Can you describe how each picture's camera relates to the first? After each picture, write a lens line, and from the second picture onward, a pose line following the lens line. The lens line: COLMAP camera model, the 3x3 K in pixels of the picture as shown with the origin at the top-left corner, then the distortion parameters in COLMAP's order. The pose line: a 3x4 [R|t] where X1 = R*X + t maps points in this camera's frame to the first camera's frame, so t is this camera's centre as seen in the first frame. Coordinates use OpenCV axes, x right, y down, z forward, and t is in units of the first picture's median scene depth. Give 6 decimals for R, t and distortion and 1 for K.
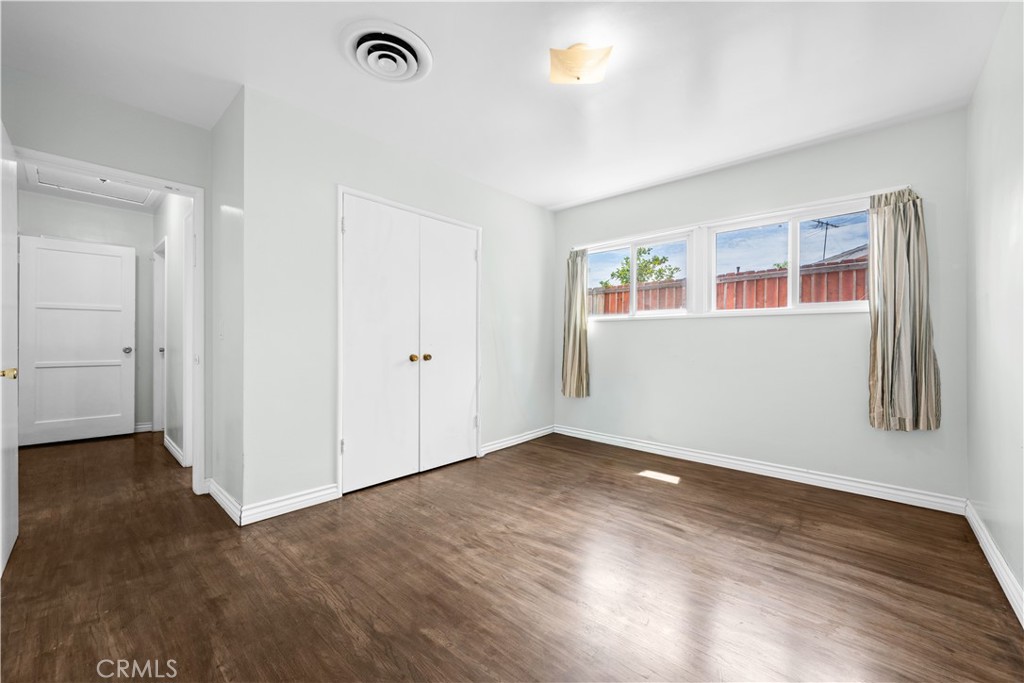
lens RADIAL K [[403.6, 0, 515.8], [0, 403.6, 340.9], [0, 0, 1]] dist [-0.001568, -0.000592]
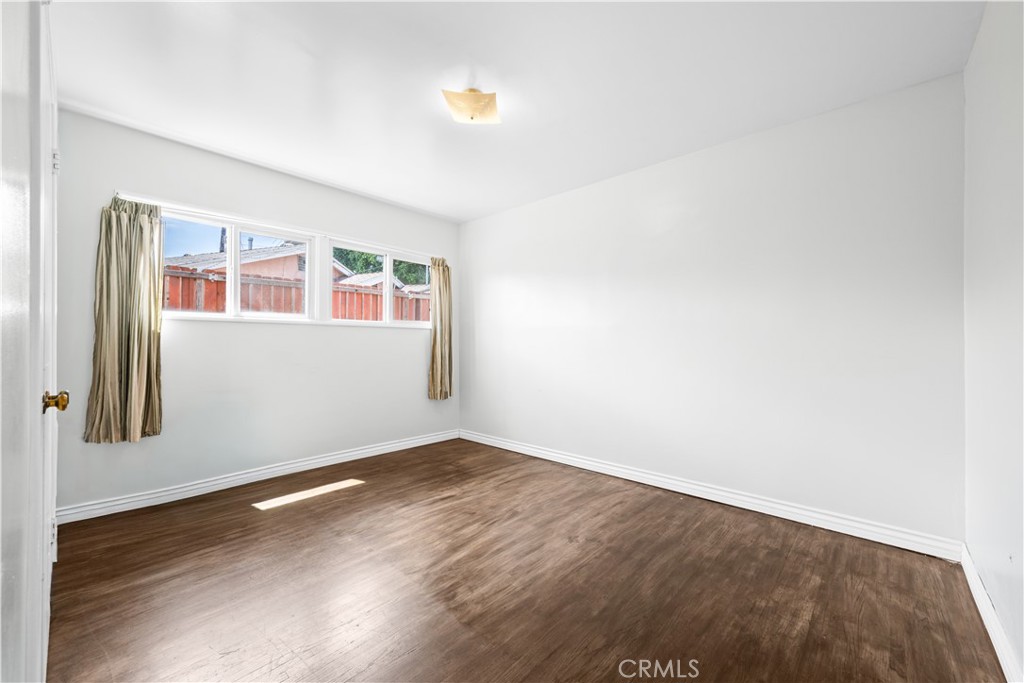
lens RADIAL K [[403.6, 0, 516.0], [0, 403.6, 342.0], [0, 0, 1]] dist [-0.001568, -0.000592]
pose [[0.000200, 0.000975, 1.000000, -0.756914], [-0.004235, 0.999991, -0.000974, -0.020381], [-0.999991, -0.004235, 0.000204, 0.683181]]
